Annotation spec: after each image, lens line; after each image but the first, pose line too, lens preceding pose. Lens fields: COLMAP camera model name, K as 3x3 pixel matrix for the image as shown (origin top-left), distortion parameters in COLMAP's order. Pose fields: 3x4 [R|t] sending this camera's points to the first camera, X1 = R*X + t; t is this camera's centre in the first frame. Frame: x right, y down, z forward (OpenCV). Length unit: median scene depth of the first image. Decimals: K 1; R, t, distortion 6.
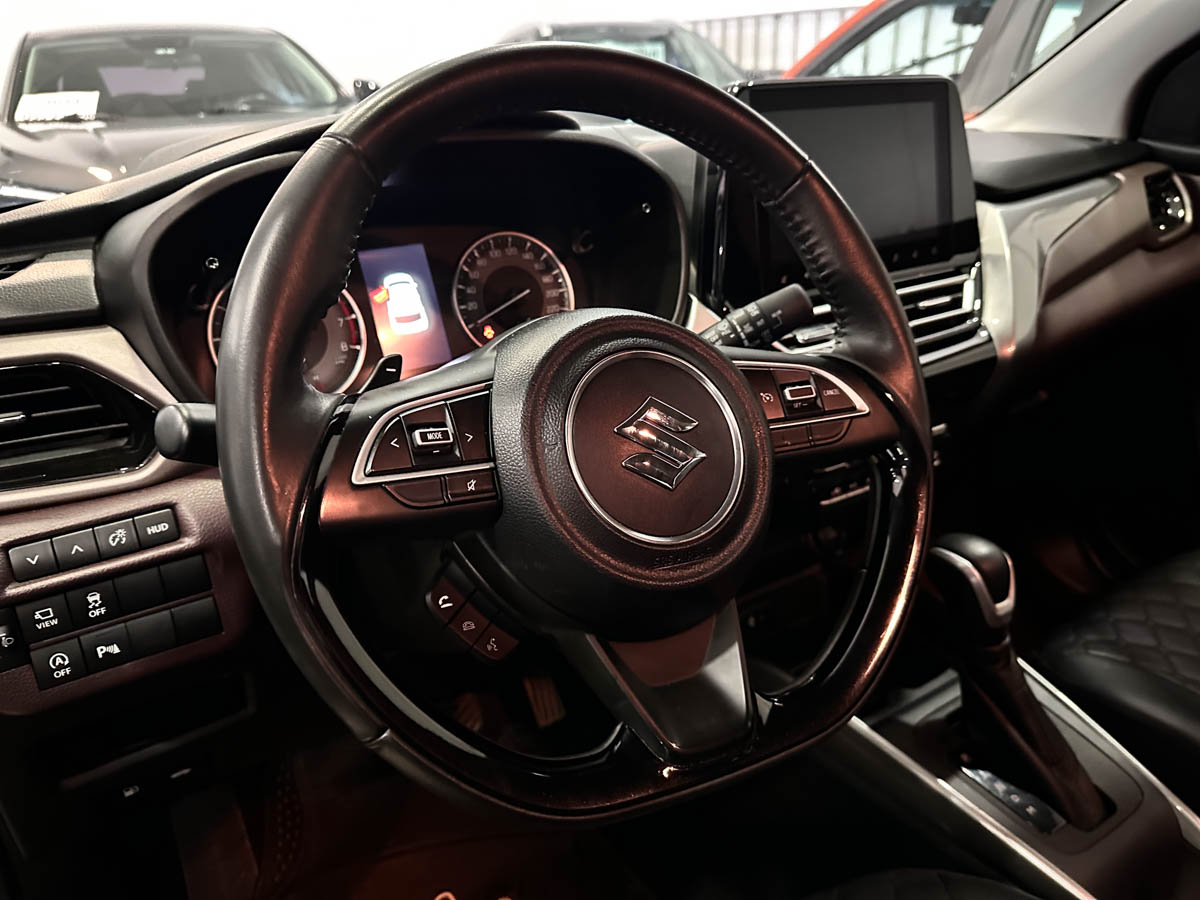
lens RADIAL K [[865.1, 0, 593.0], [0, 865.1, 455.0], [0, 0, 1]] dist [0.075102, -0.117876]
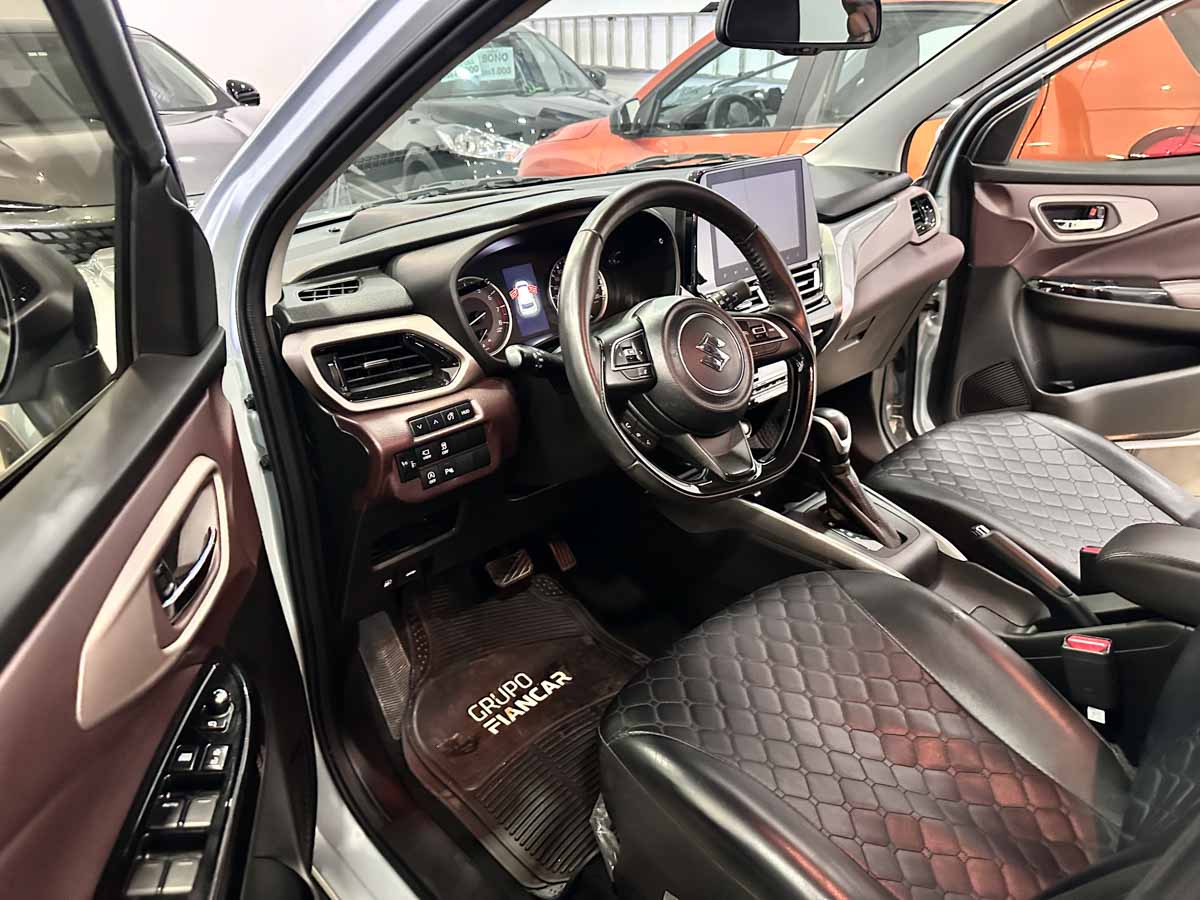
lens RADIAL K [[865.1, 0, 593.0], [0, 865.1, 455.0], [0, 0, 1]] dist [0.075102, -0.117876]
pose [[0.981273, -0.072241, 0.178562, -0.556977], [0.067864, 0.997228, 0.030507, 0.139142], [-0.180271, -0.017817, 0.983456, -1.034263]]
